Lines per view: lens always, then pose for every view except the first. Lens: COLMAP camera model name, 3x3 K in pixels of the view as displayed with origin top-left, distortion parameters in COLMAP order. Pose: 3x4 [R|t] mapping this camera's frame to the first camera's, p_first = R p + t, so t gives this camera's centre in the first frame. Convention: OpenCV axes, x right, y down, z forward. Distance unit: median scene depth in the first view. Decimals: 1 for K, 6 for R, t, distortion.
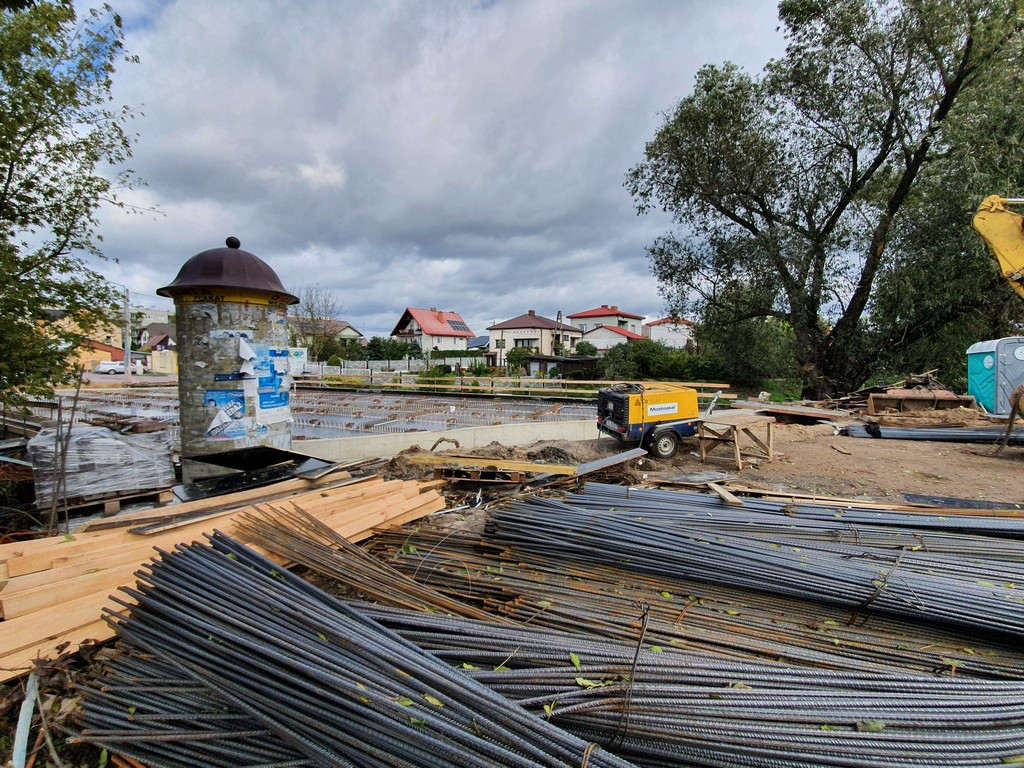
lens RADIAL K [[398.6, 0, 521.5], [0, 398.6, 388.1], [0, 0, 1]] dist [-0.029122, -0.003007]
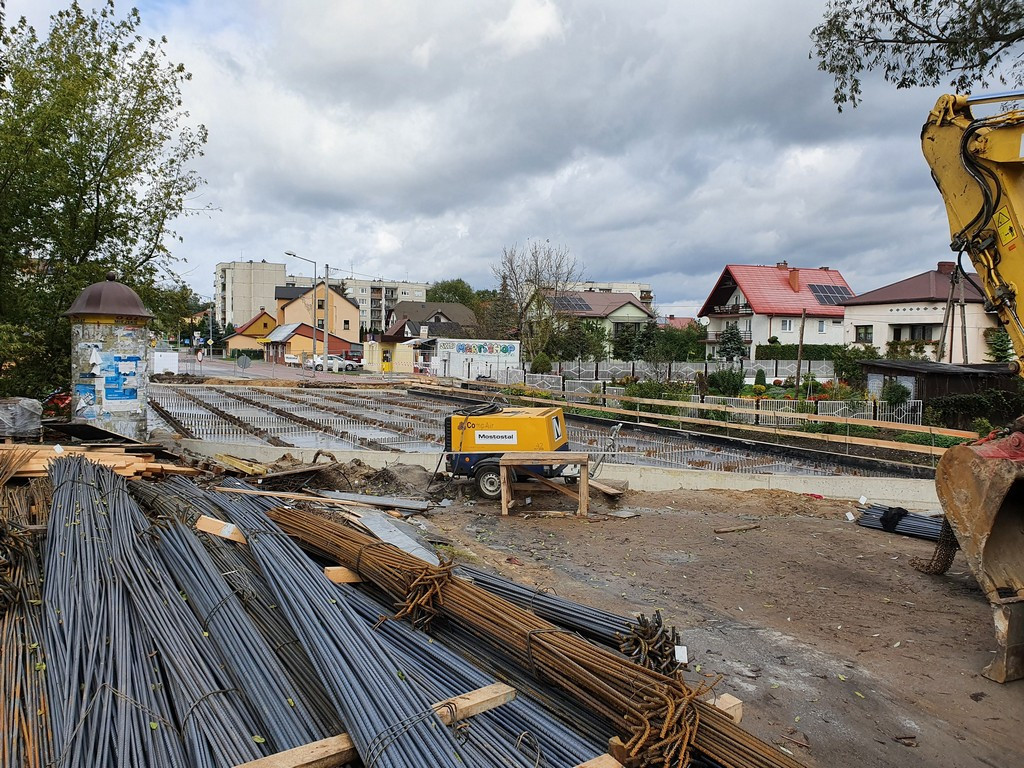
lens RADIAL K [[788.4, 0, 516.4], [0, 788.4, 387.9], [0, 0, 1]] dist [0.018227, 0.000032]
pose [[0.787489, 0.041418, -0.614936, 0.799315], [-0.062928, 0.997929, -0.013371, -0.015088], [0.613108, 0.049226, 0.788464, -0.110805]]
